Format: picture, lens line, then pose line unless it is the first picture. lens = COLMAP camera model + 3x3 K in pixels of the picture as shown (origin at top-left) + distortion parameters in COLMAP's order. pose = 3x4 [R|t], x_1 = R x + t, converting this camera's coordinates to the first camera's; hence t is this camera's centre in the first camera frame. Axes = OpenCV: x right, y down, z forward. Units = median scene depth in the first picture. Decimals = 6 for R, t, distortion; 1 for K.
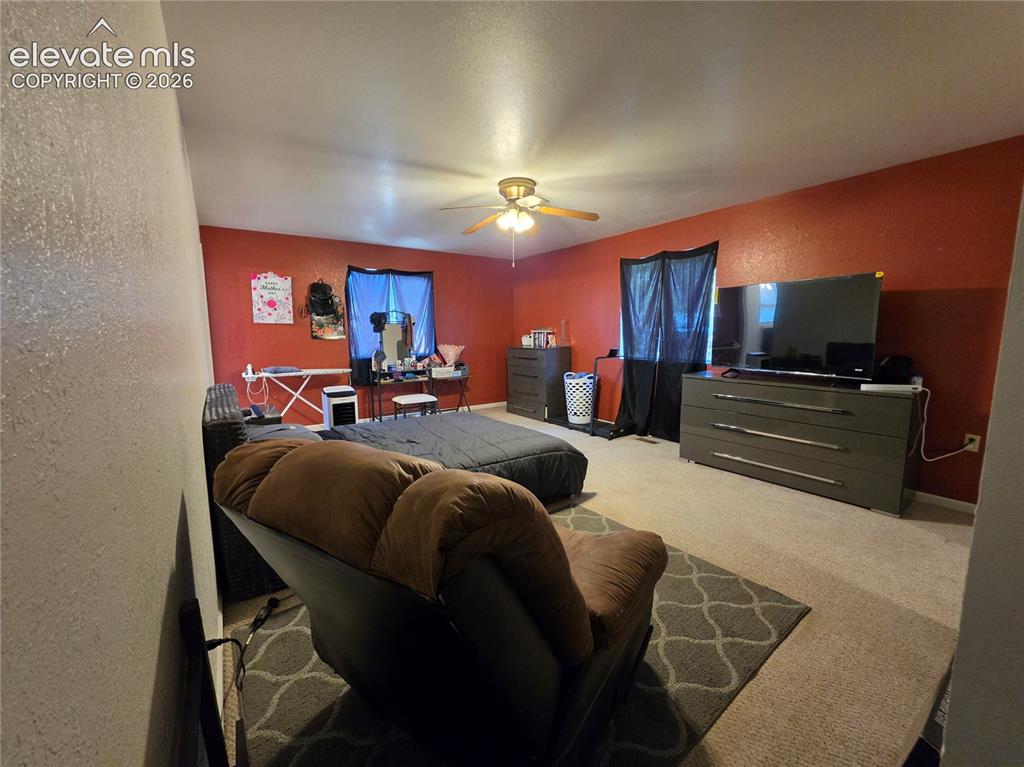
lens RADIAL K [[414.4, 0, 516.7], [0, 414.4, 379.5], [0, 0, 1]] dist [-0.006708, 0.001830]
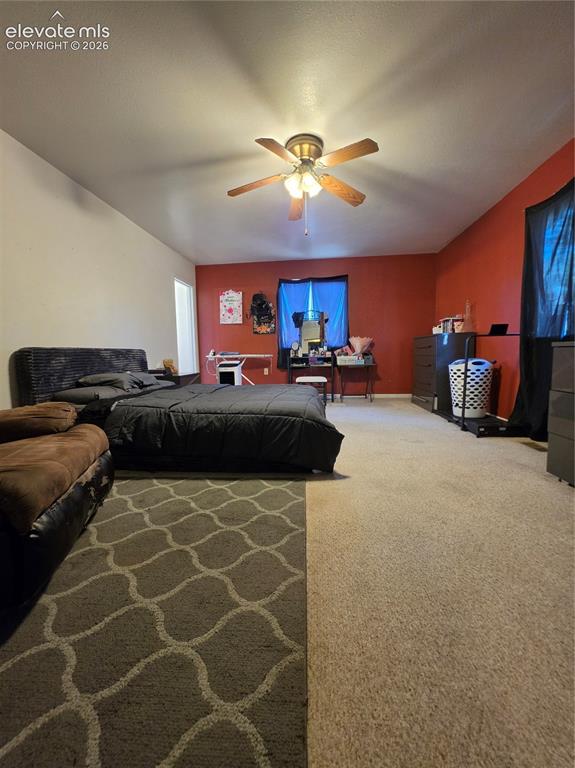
lens RADIAL K [[310.8, 0, 286.5], [0, 310.8, 383.5], [0, 0, 1]] dist [-0.006708, 0.001830]
pose [[0.744435, 0.054697, -0.665450, 0.325355], [-0.063299, 0.997932, 0.011213, 0.056428], [0.664687, 0.033775, 0.746358, 0.288566]]
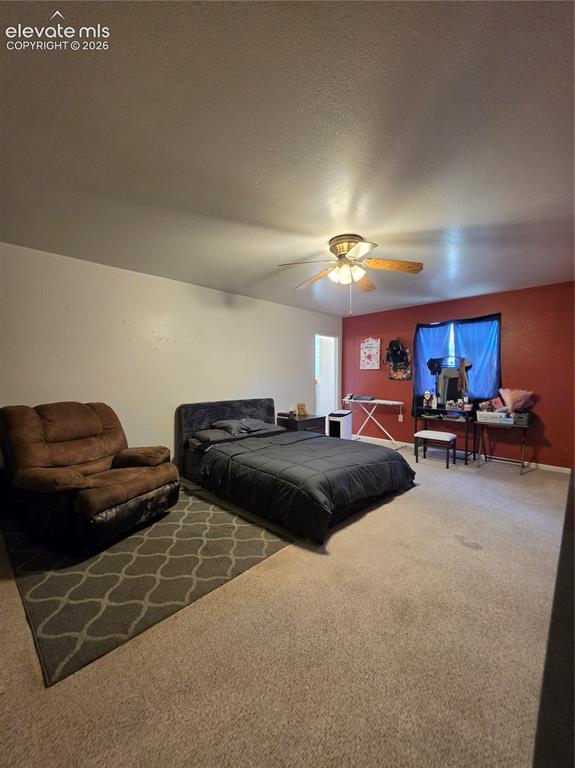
lens RADIAL K [[310.8, 0, 285.5], [0, 310.8, 382.2], [0, 0, 1]] dist [-0.006708, 0.001830]
pose [[0.153259, 0.024532, -0.987882, 0.532822], [-0.116429, 0.993177, 0.006601, -0.055243], [0.981303, 0.114007, 0.155069, 0.495754]]
